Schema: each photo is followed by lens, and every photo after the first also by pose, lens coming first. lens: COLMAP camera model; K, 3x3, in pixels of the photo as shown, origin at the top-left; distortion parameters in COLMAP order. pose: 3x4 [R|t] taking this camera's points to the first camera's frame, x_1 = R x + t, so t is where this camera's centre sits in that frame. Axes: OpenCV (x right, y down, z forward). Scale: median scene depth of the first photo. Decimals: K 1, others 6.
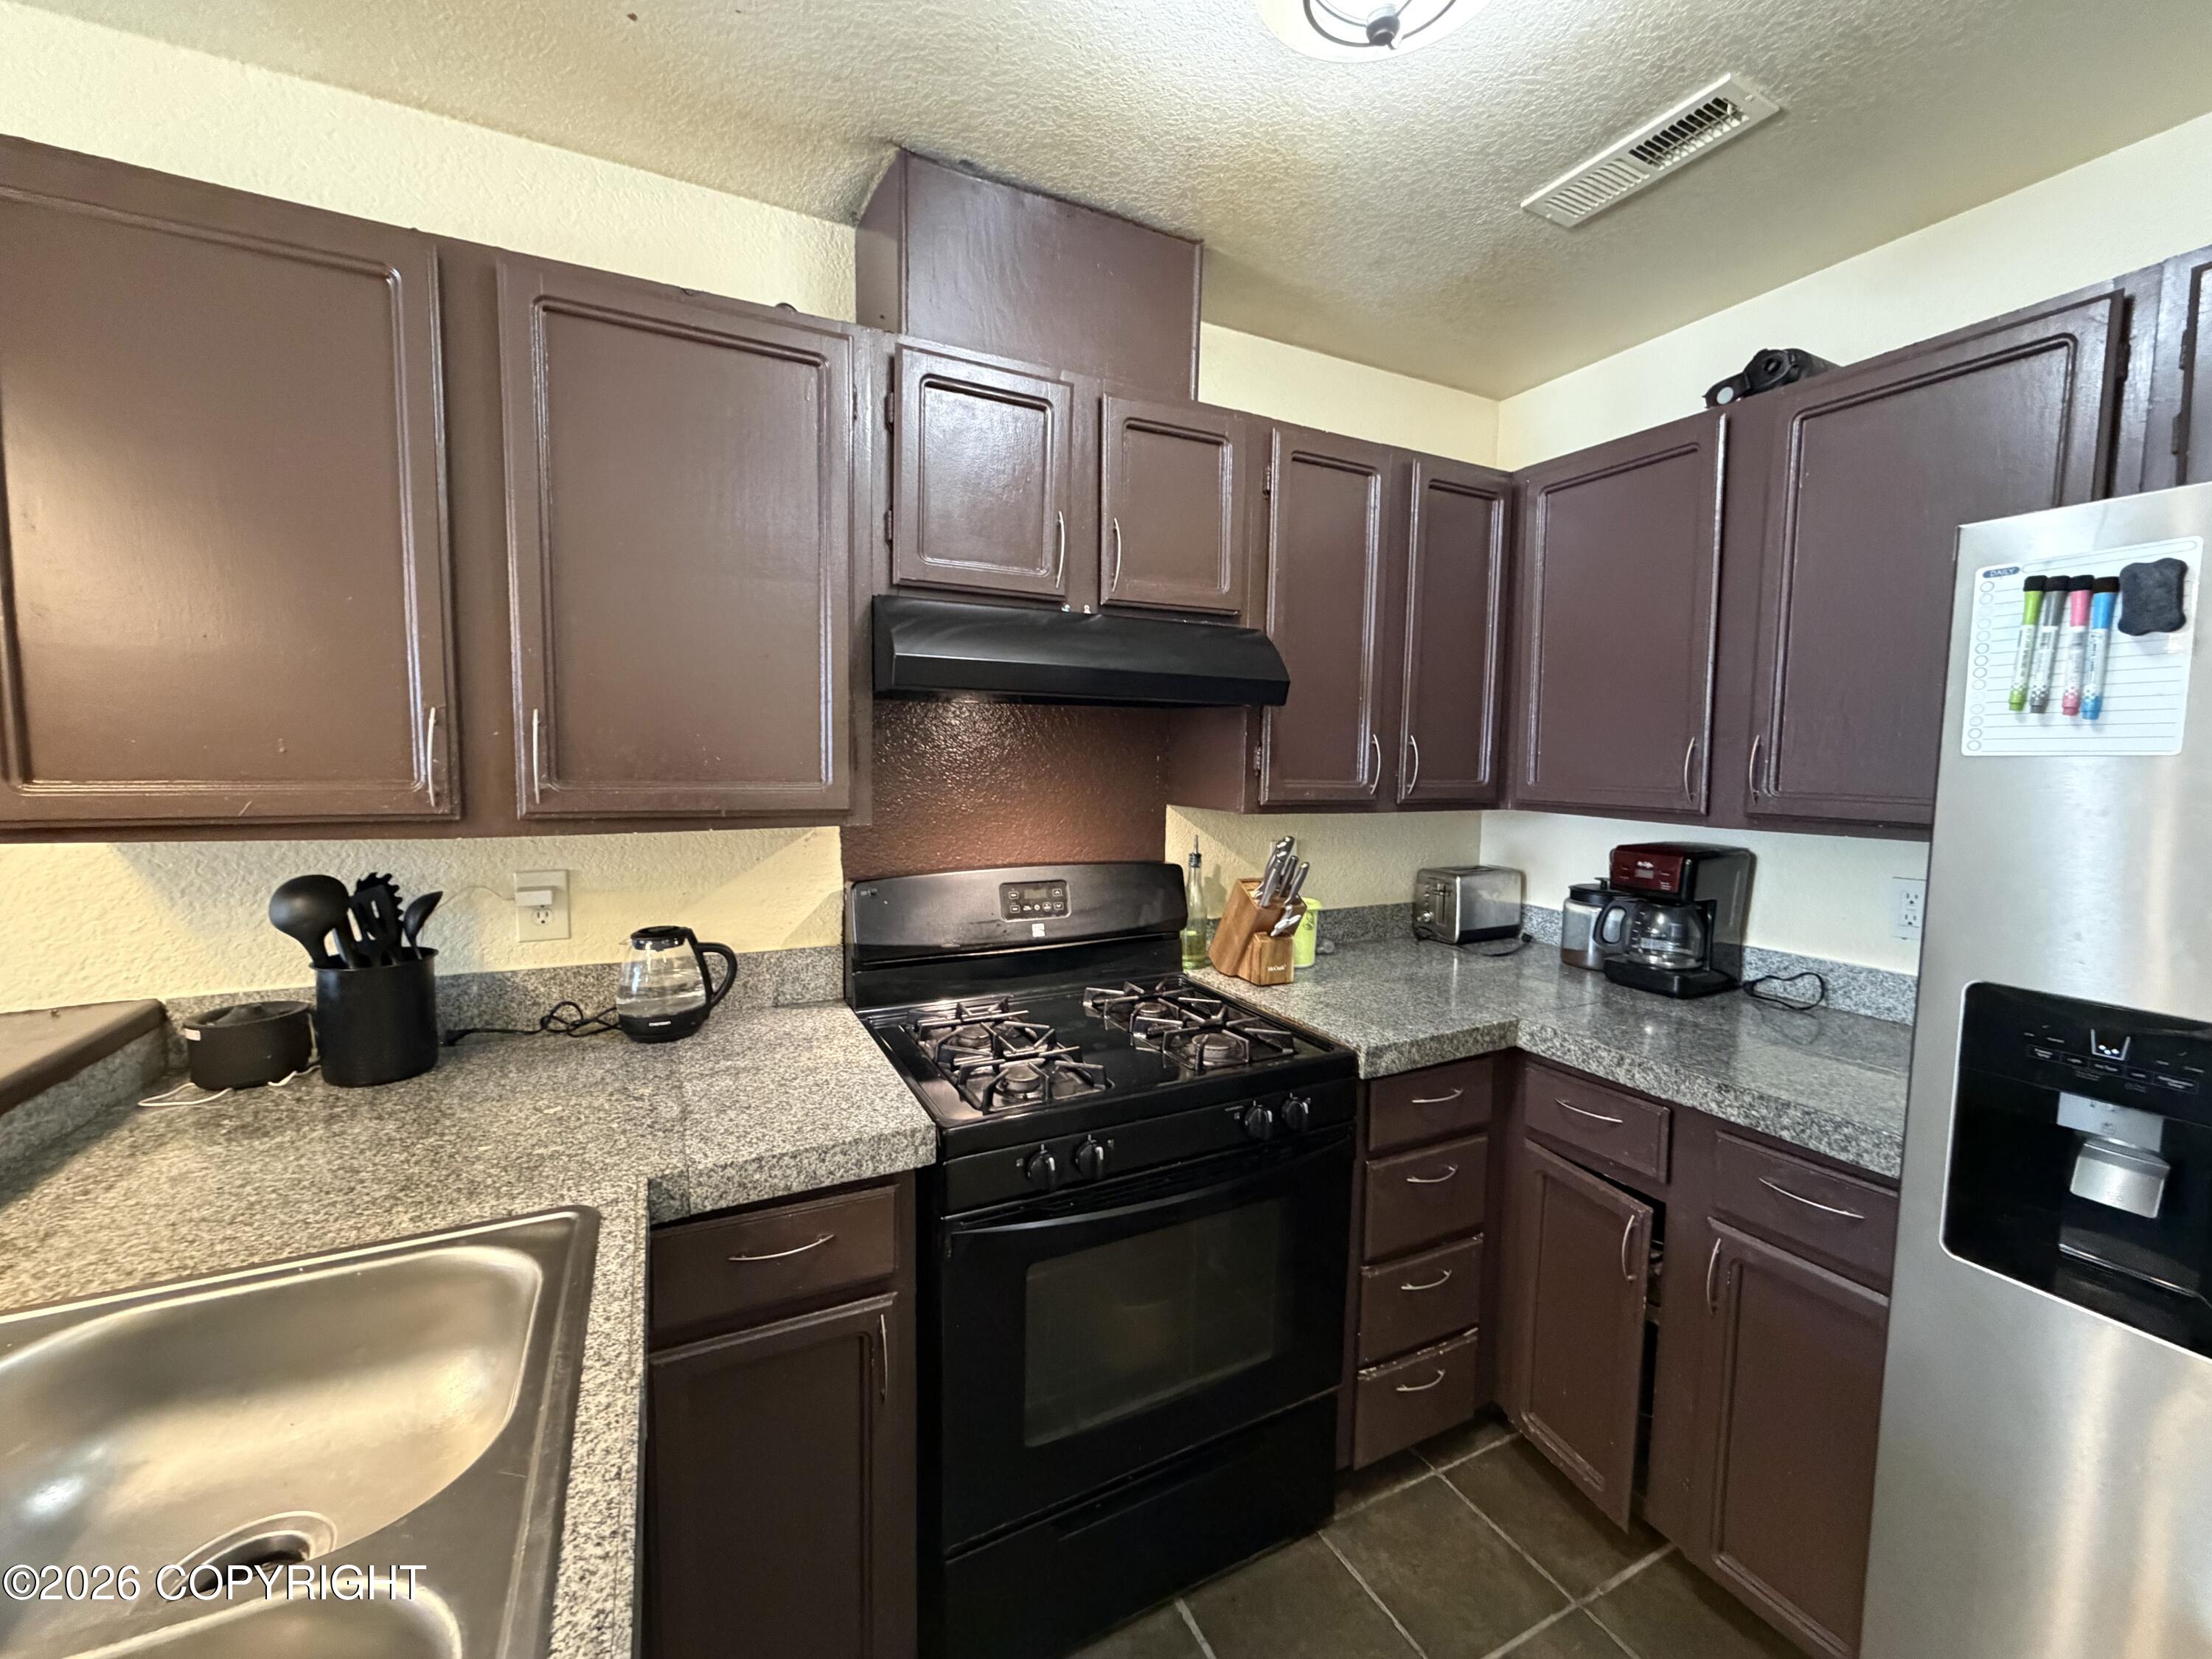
lens RADIAL K [[883.1, 0, 1099.5], [0, 883.1, 824.7], [0, 0, 1]] dist [0.000740, 0.000065]
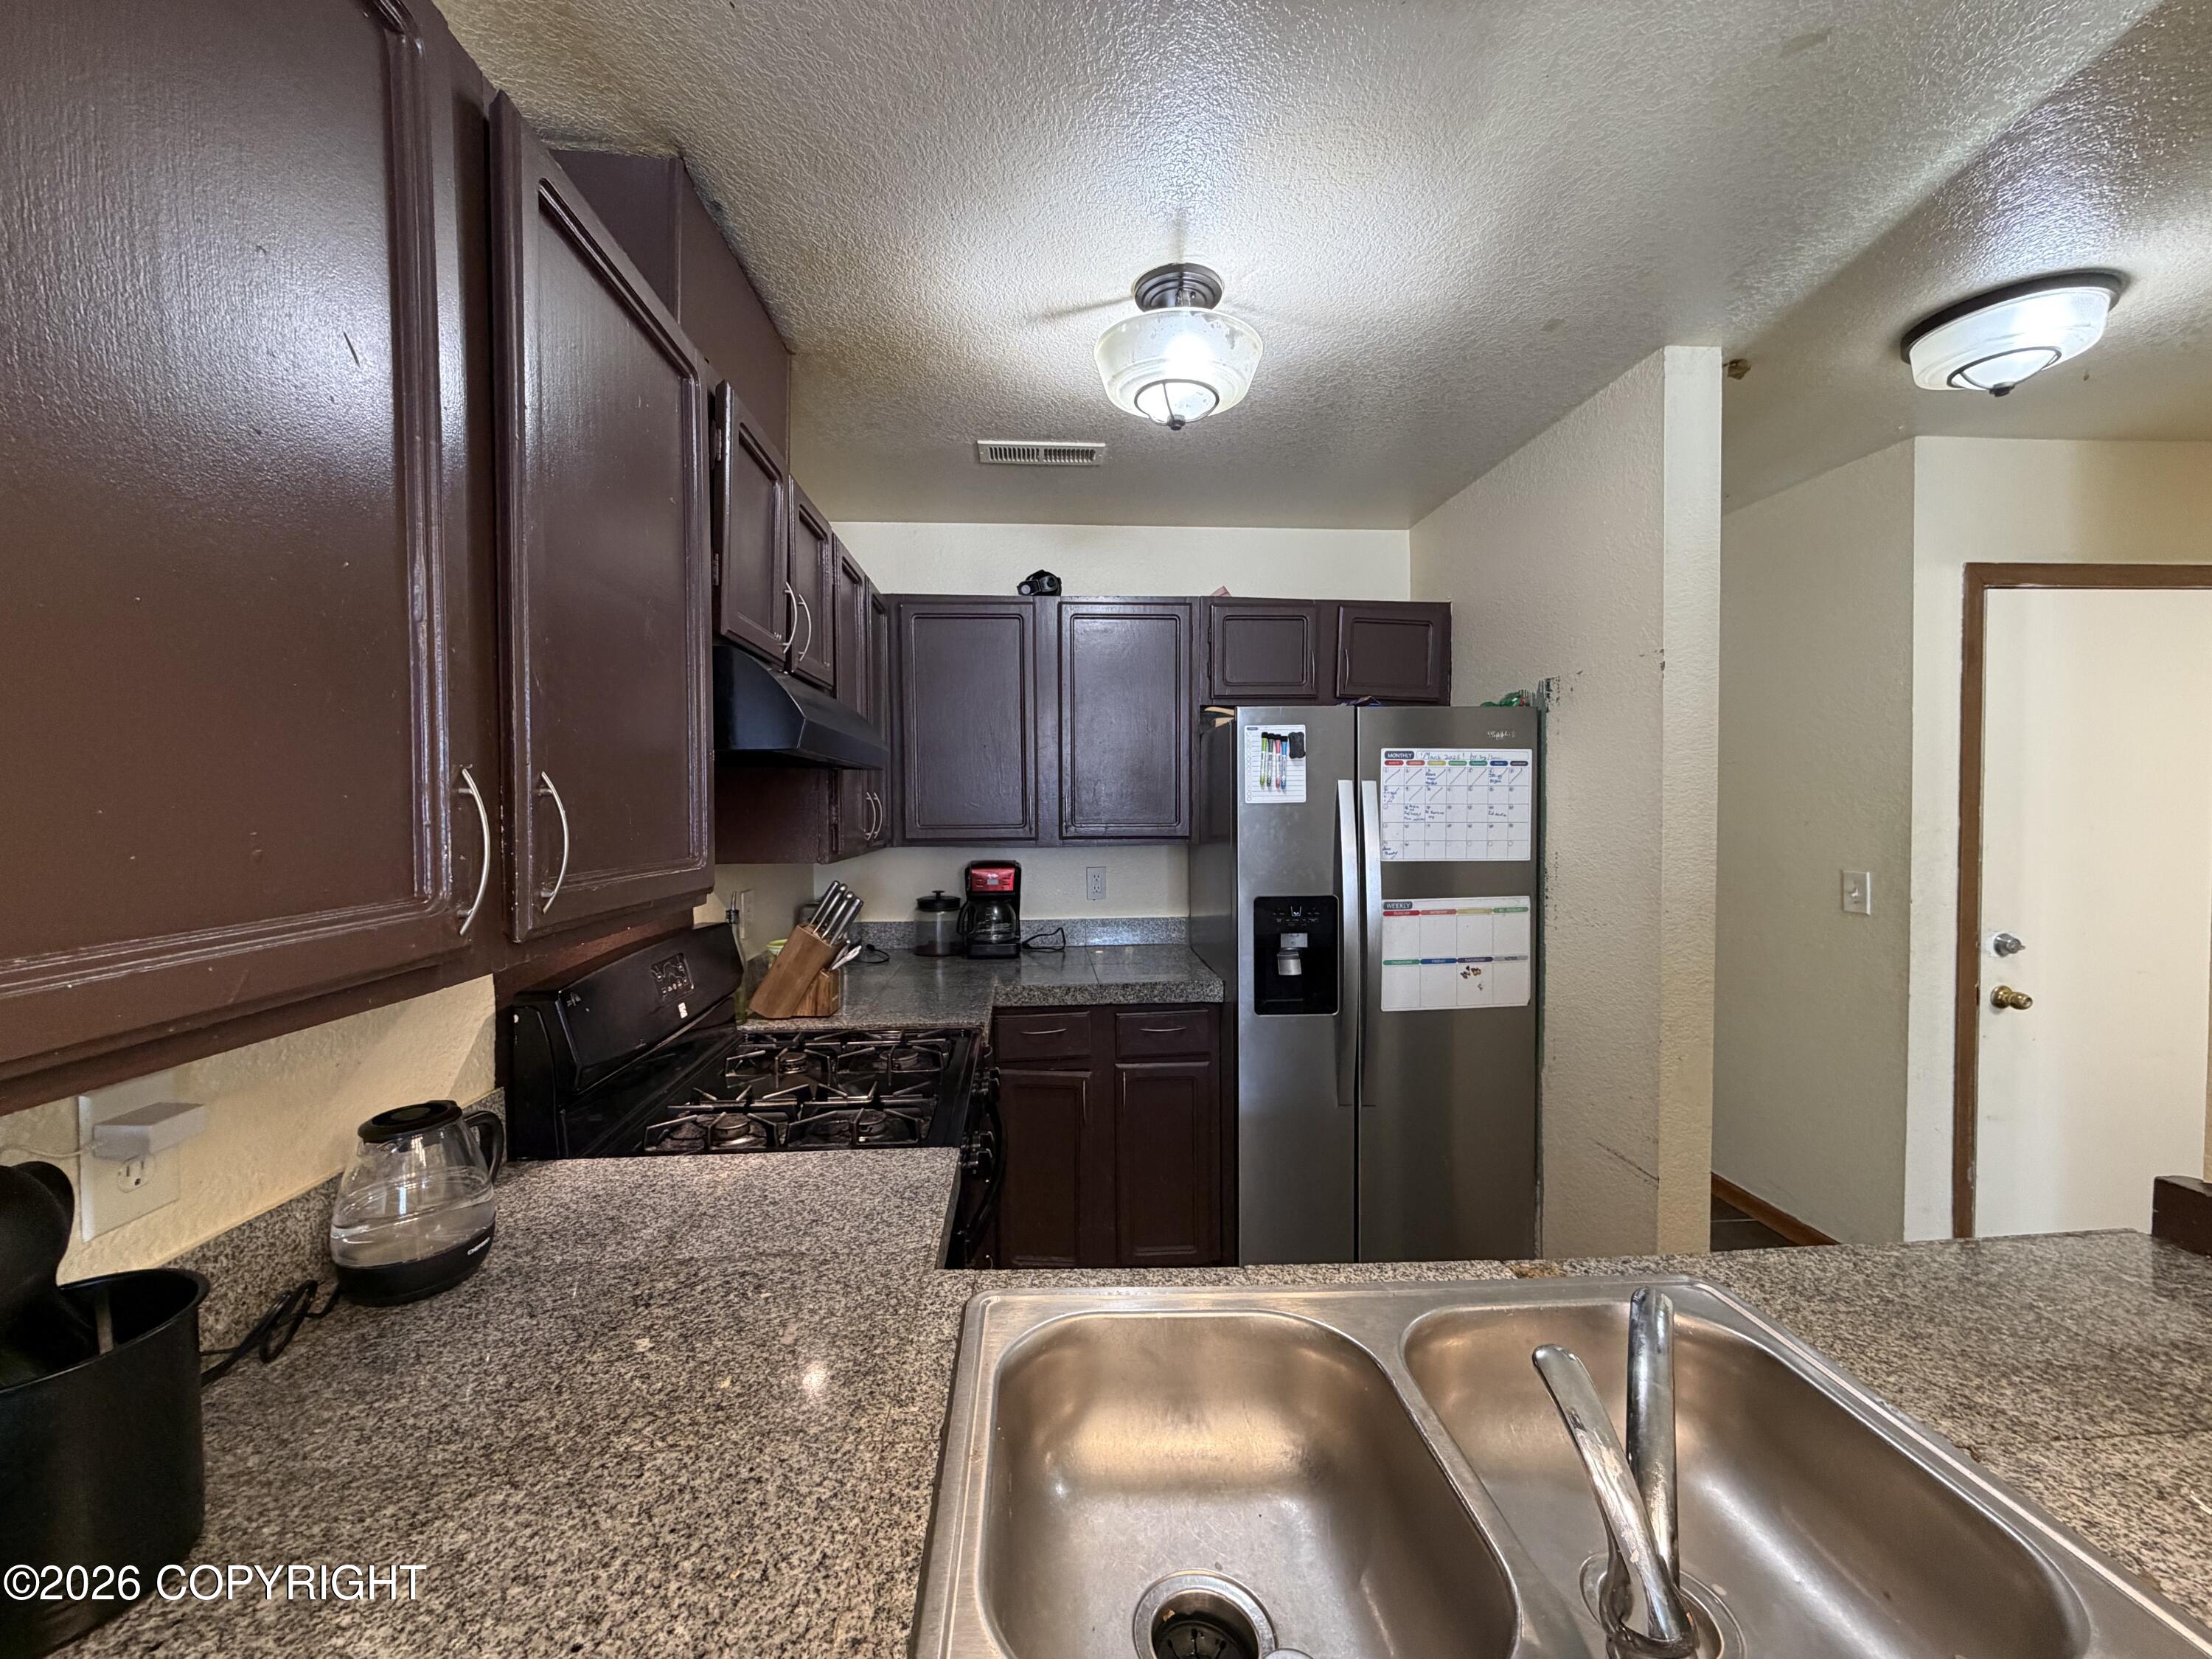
lens RADIAL K [[883.1, 0, 1098.4], [0, 883.1, 823.9], [0, 0, 1]] dist [0.000740, 0.000065]
pose [[0.382529, -0.040501, 0.923055, -0.881040], [0.088188, 0.996078, 0.007159, -0.048098], [-0.919725, 0.078664, 0.384601, 0.292369]]
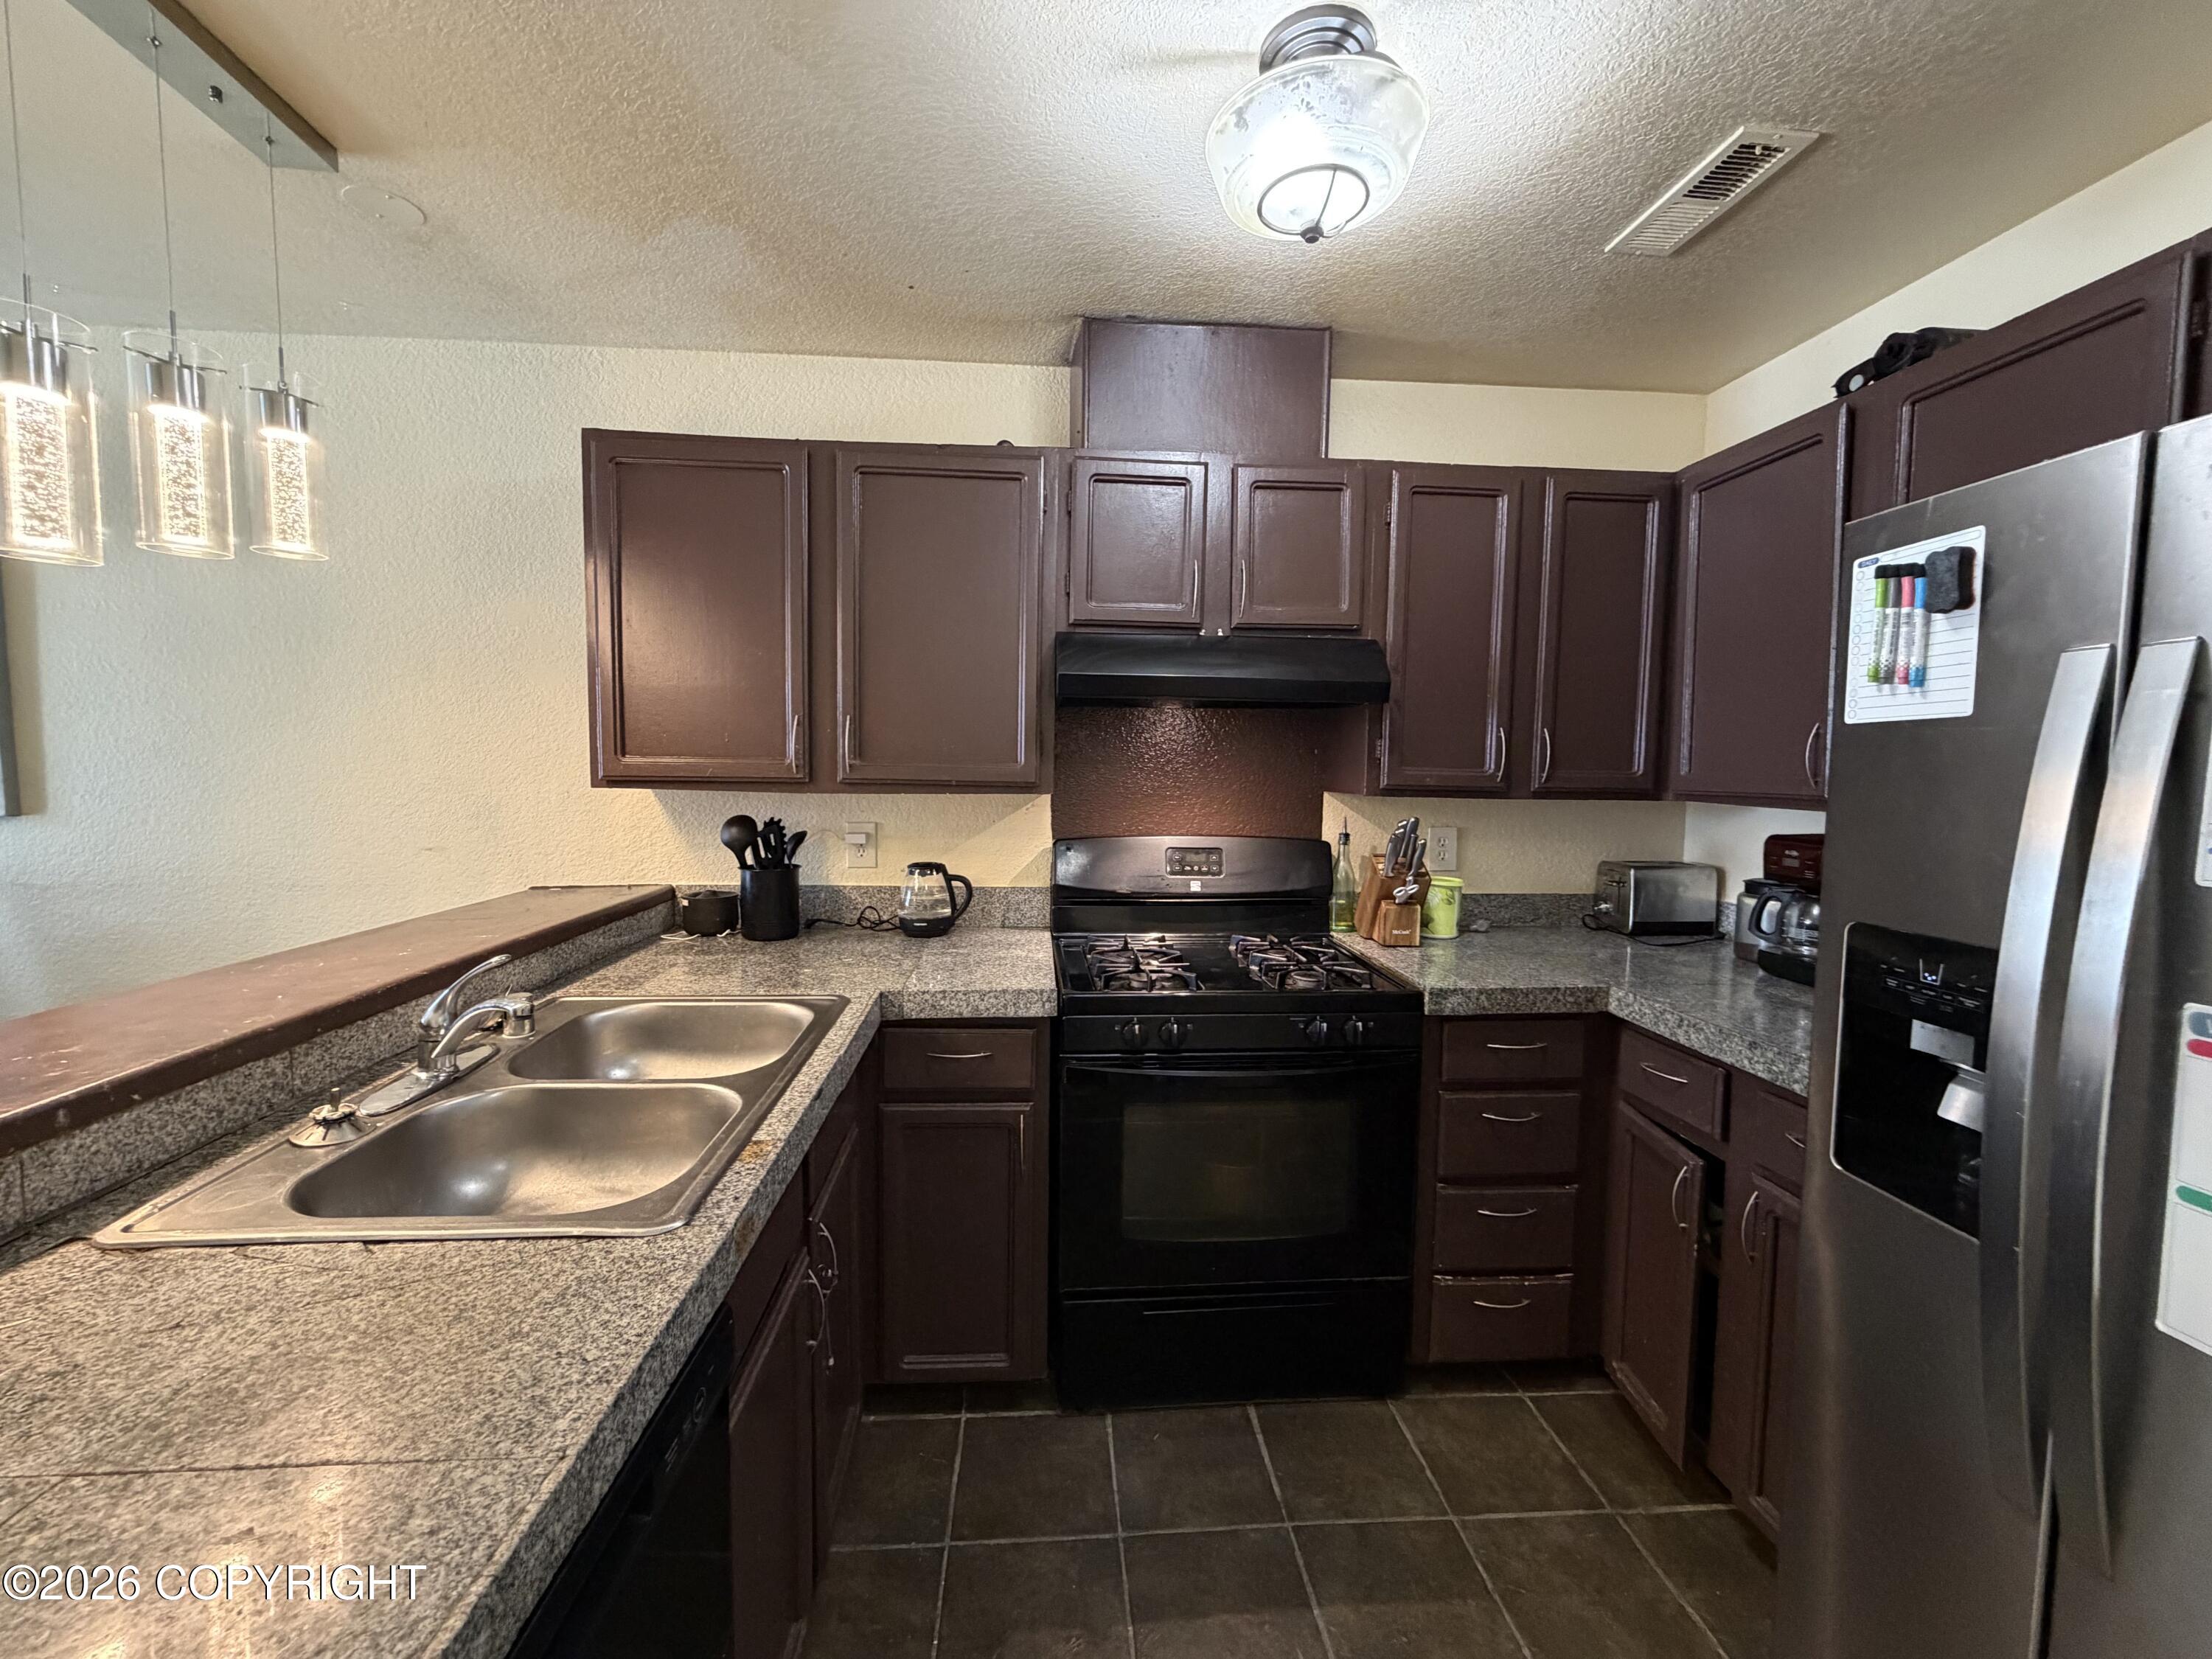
lens RADIAL K [[883.1, 0, 1097.1], [0, 883.1, 822.6], [0, 0, 1]] dist [0.000740, 0.000065]
pose [[0.924352, 0.023836, -0.380796, 0.335692], [-0.031815, 0.999386, -0.014670, 0.062396], [0.380212, 0.025675, 0.924543, -0.269650]]
